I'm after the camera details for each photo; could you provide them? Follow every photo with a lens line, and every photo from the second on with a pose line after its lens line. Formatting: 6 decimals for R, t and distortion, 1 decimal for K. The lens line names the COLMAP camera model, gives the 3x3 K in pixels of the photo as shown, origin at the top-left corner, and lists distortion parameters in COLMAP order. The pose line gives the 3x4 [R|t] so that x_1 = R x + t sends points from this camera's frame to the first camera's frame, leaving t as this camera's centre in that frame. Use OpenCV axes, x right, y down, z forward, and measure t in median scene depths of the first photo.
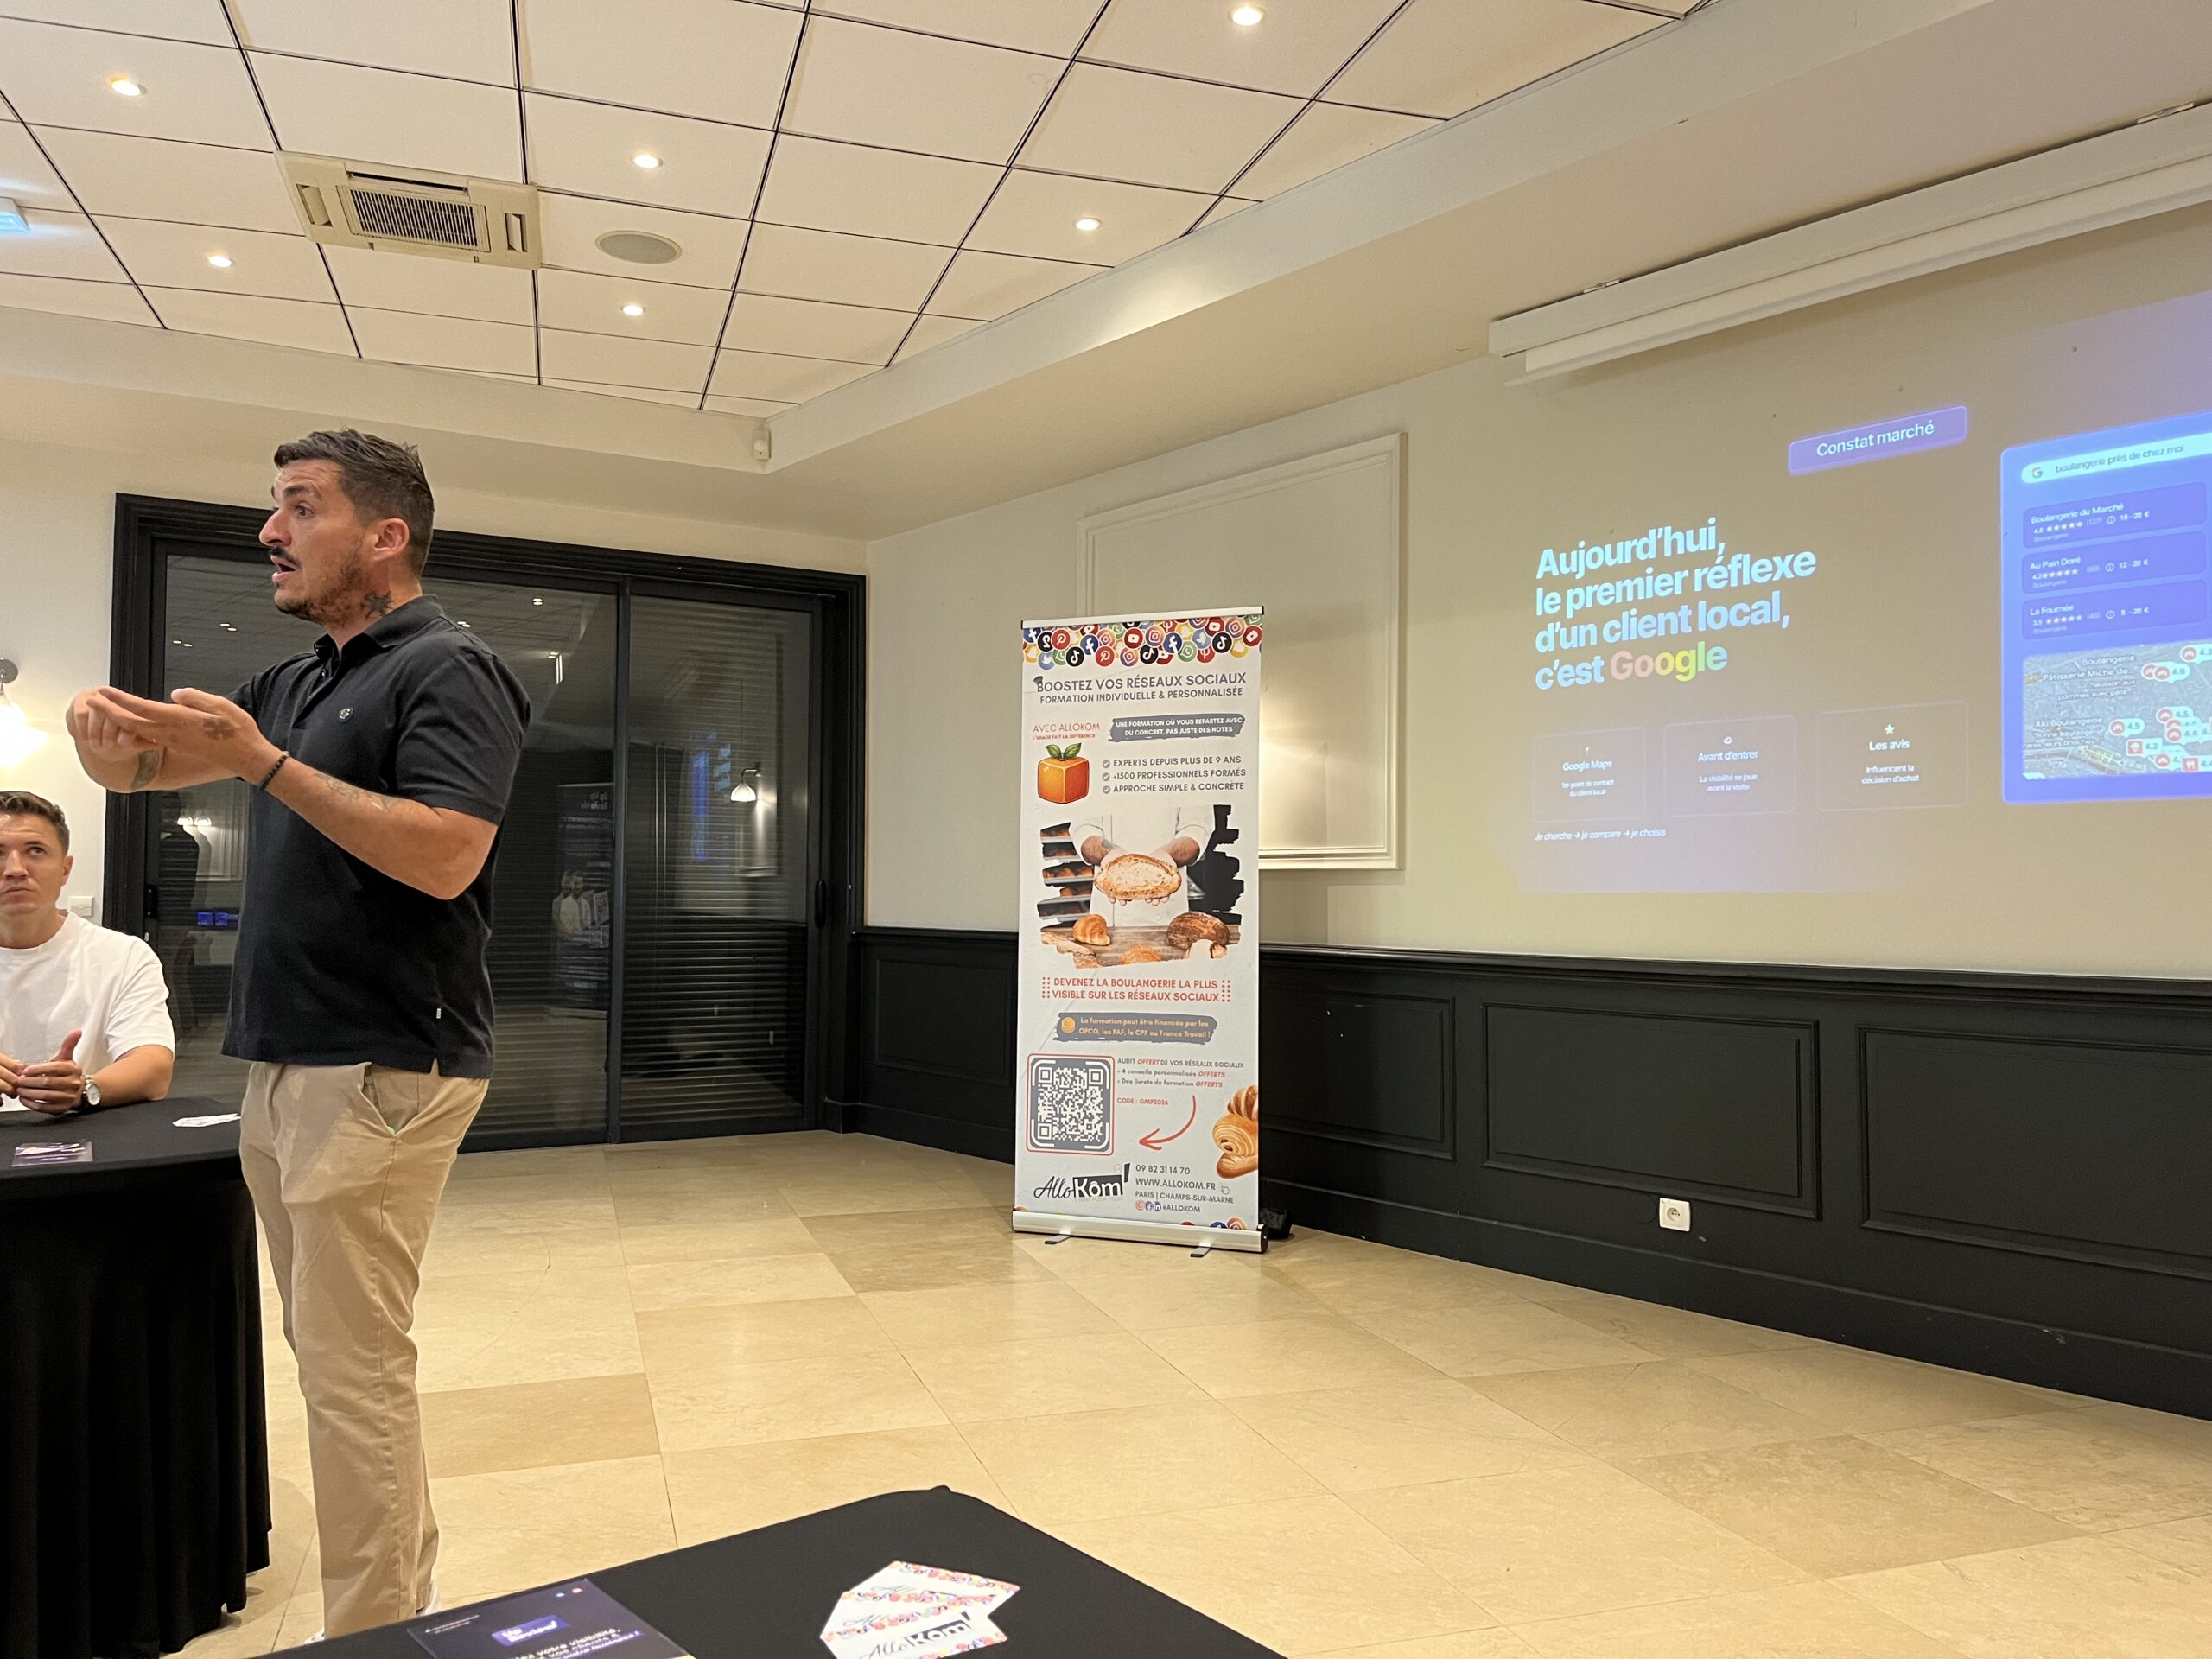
lens RADIAL K [[1658.7, 0, 1120.8], [0, 1658.7, 813.2], [0, 0, 1]] dist [0.068614, -0.092086]
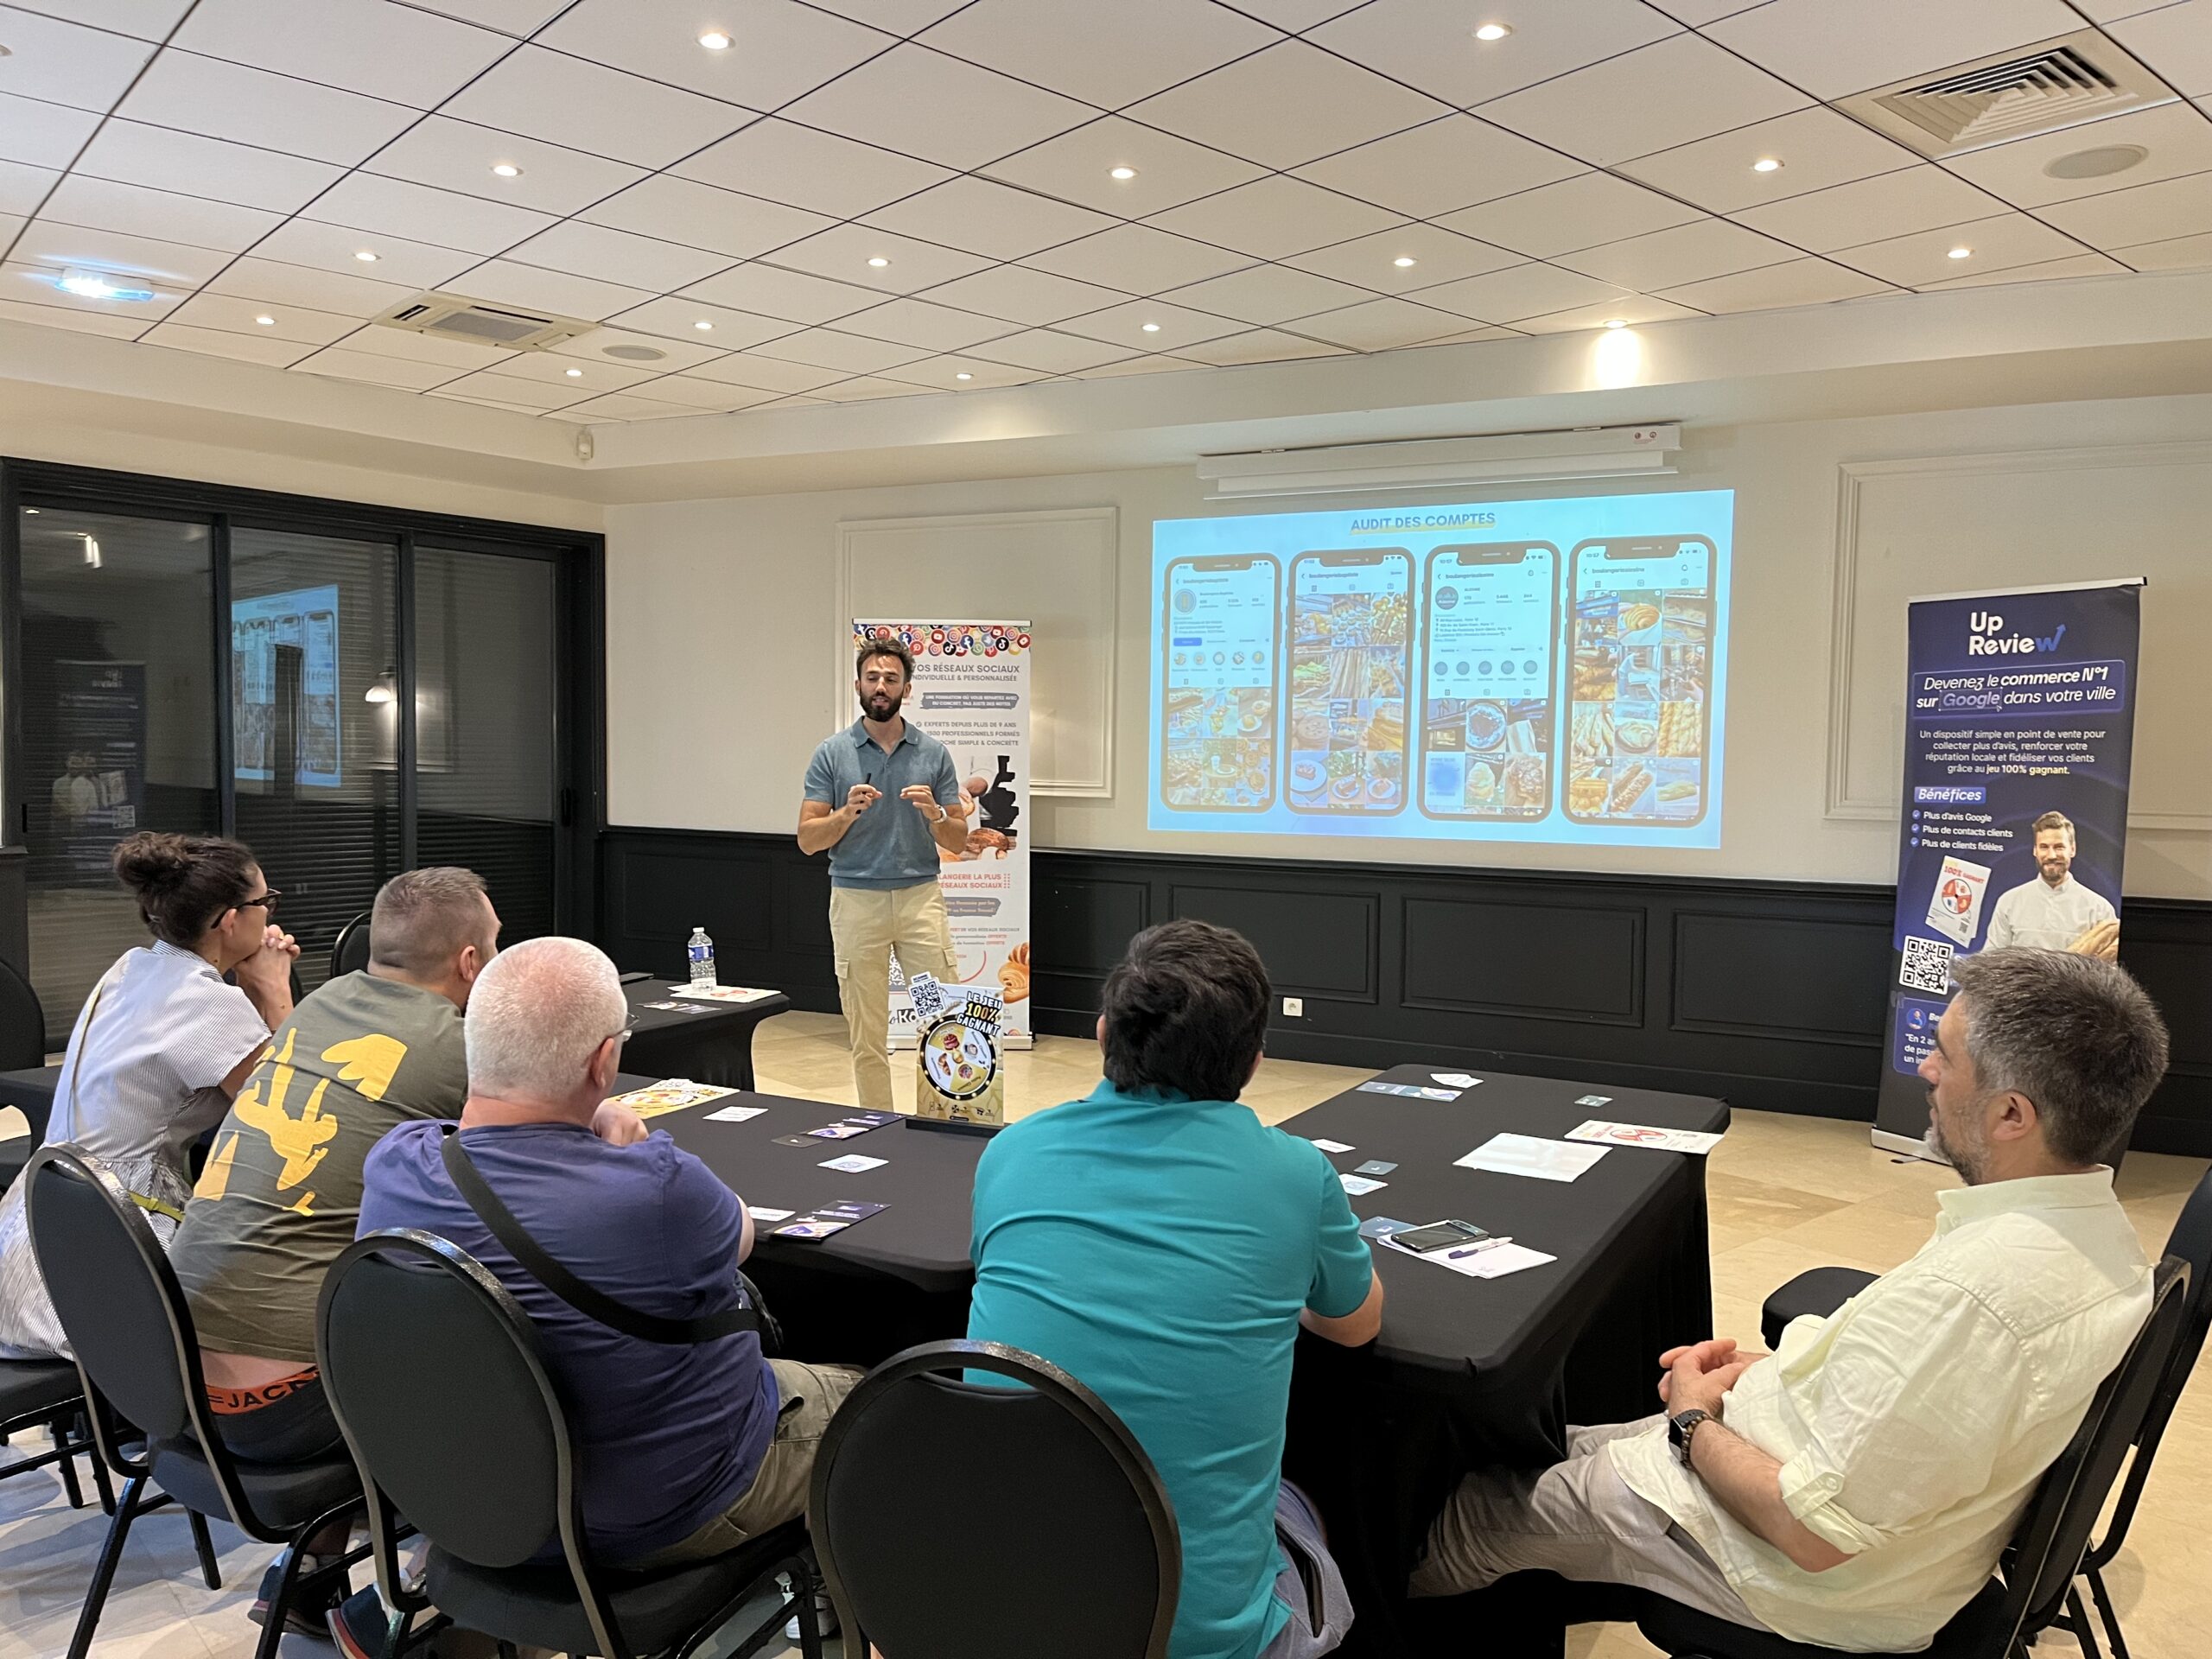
lens RADIAL K [[1658.7, 0, 1117.5], [0, 1658.7, 824.6], [0, 0, 1]] dist [0.068614, -0.092086]
pose [[0.923654, -0.011335, 0.383060, -0.412918], [-0.026324, 0.995325, 0.092925, -0.084021], [-0.382323, -0.095914, 0.919037, -0.403005]]
